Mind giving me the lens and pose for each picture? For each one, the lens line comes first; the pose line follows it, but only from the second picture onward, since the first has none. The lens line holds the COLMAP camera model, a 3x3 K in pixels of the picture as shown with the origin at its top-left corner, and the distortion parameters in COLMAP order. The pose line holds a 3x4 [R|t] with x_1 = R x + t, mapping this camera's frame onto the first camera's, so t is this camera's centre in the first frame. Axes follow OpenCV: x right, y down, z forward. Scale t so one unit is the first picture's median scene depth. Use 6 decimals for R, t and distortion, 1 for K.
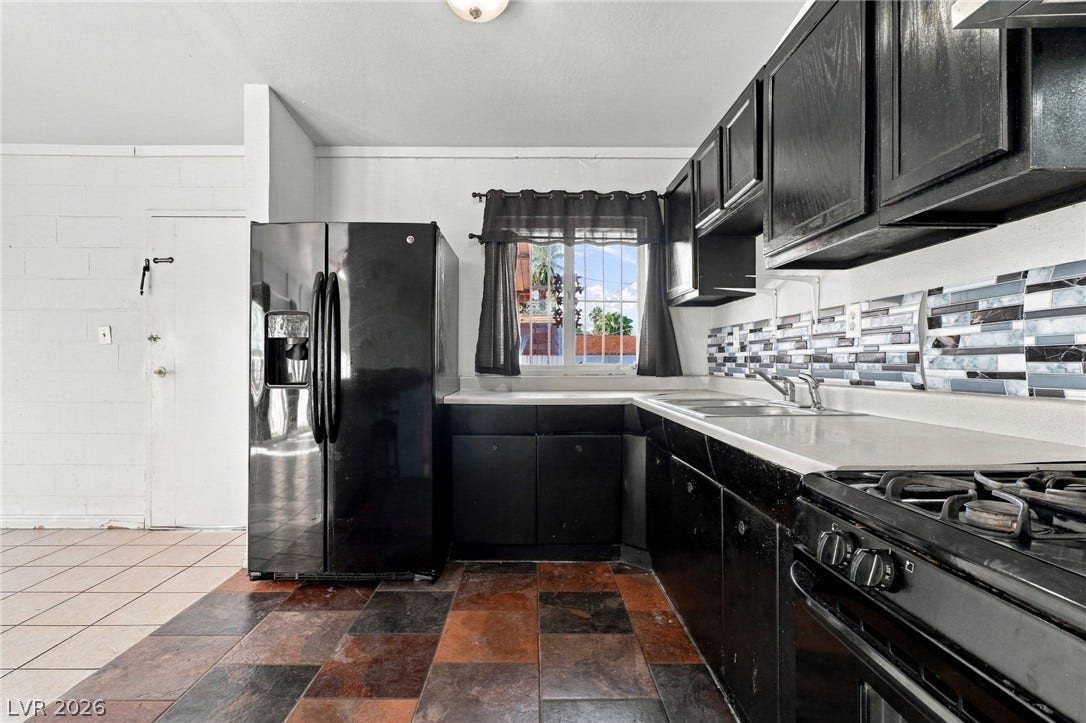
lens RADIAL K [[517.3, 0, 537.6], [0, 517.3, 363.3], [0, 0, 1]] dist [-0.008418, 0.011588]
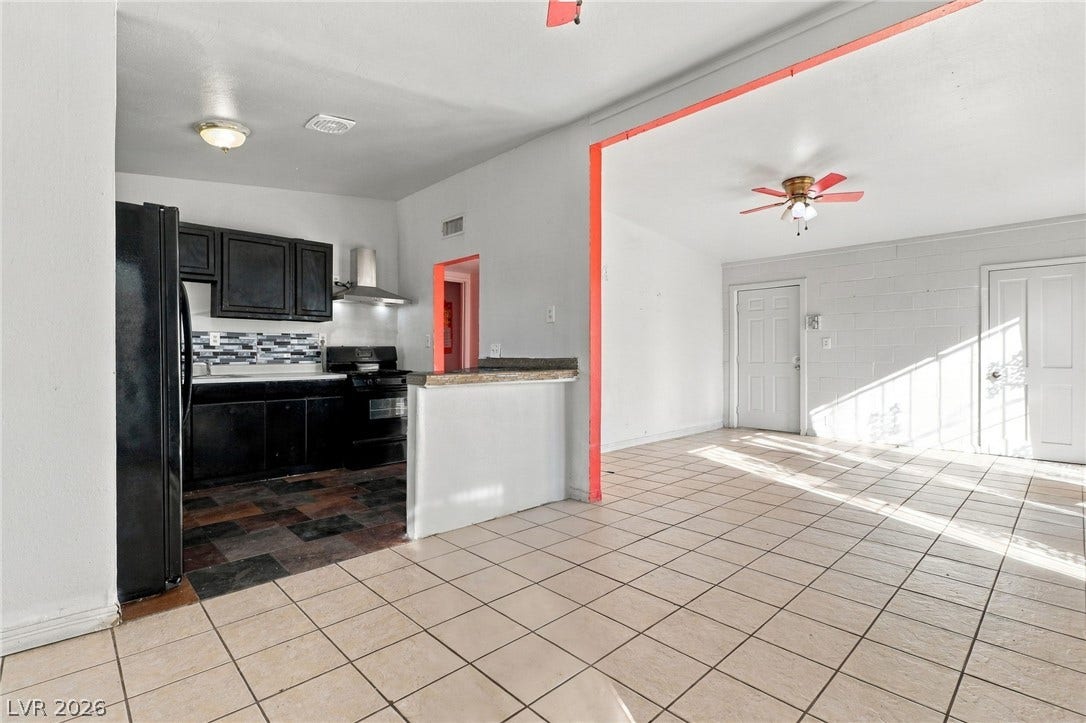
lens RADIAL K [[513.8, 0, 548.7], [0, 513.8, 353.8], [0, 0, 1]] dist [-0.004599, -0.000587]
pose [[-0.699292, -0.000278, 0.714836, -1.910171], [0.001906, 0.999996, 0.002254, -0.010750], [-0.714834, 0.002939, -0.699288, 1.308940]]
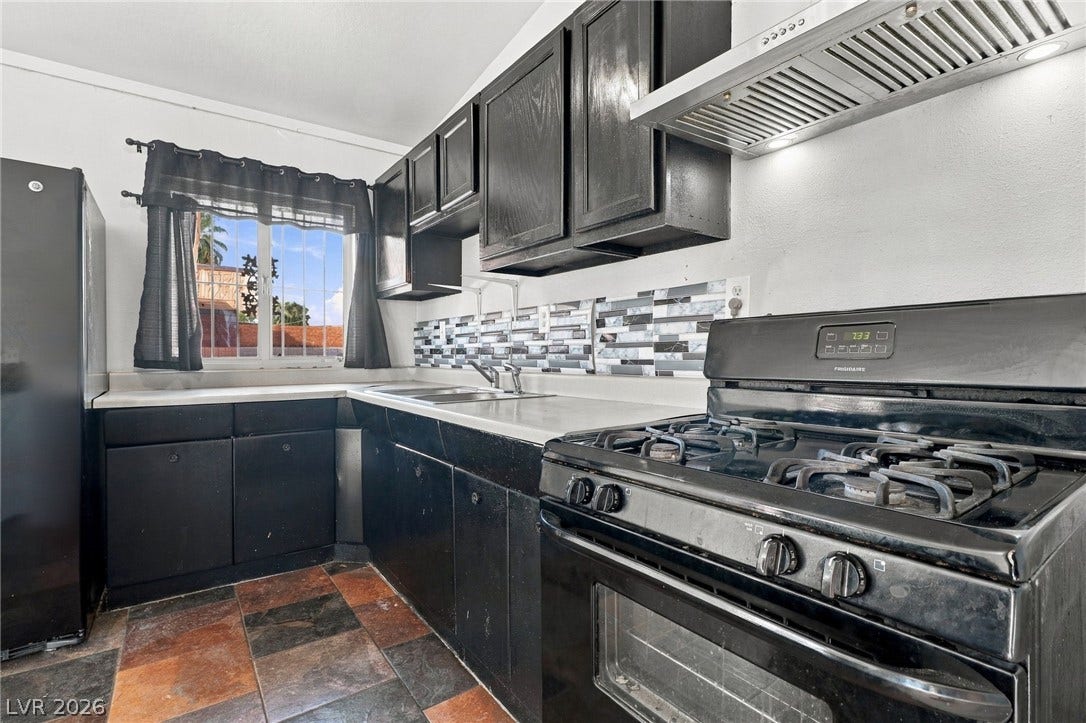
lens RADIAL K [[521.6, 0, 543.0], [0, 521.6, 361.5], [0, 0, 1]] dist [-0.004540, 0.010783]
pose [[0.819952, -0.011726, 0.572312, -0.087323], [0.005507, 0.999905, 0.012598, 0.001433], [-0.572405, -0.007178, 0.819939, -0.017583]]
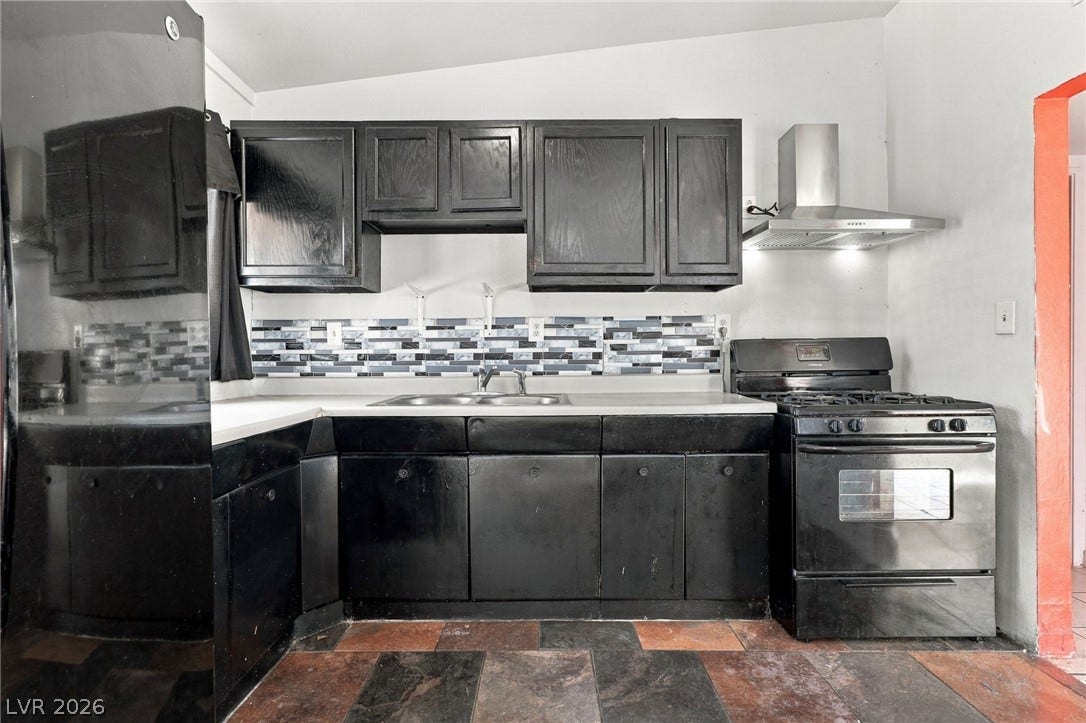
lens RADIAL K [[517.3, 0, 537.6], [0, 517.3, 363.3], [0, 0, 1]] dist [-0.008418, 0.011588]
pose [[0.004580, -0.004303, 0.999980, -0.672656], [0.009363, 0.999947, 0.004260, 0.003188], [-0.999946, 0.009344, 0.004620, 0.818106]]
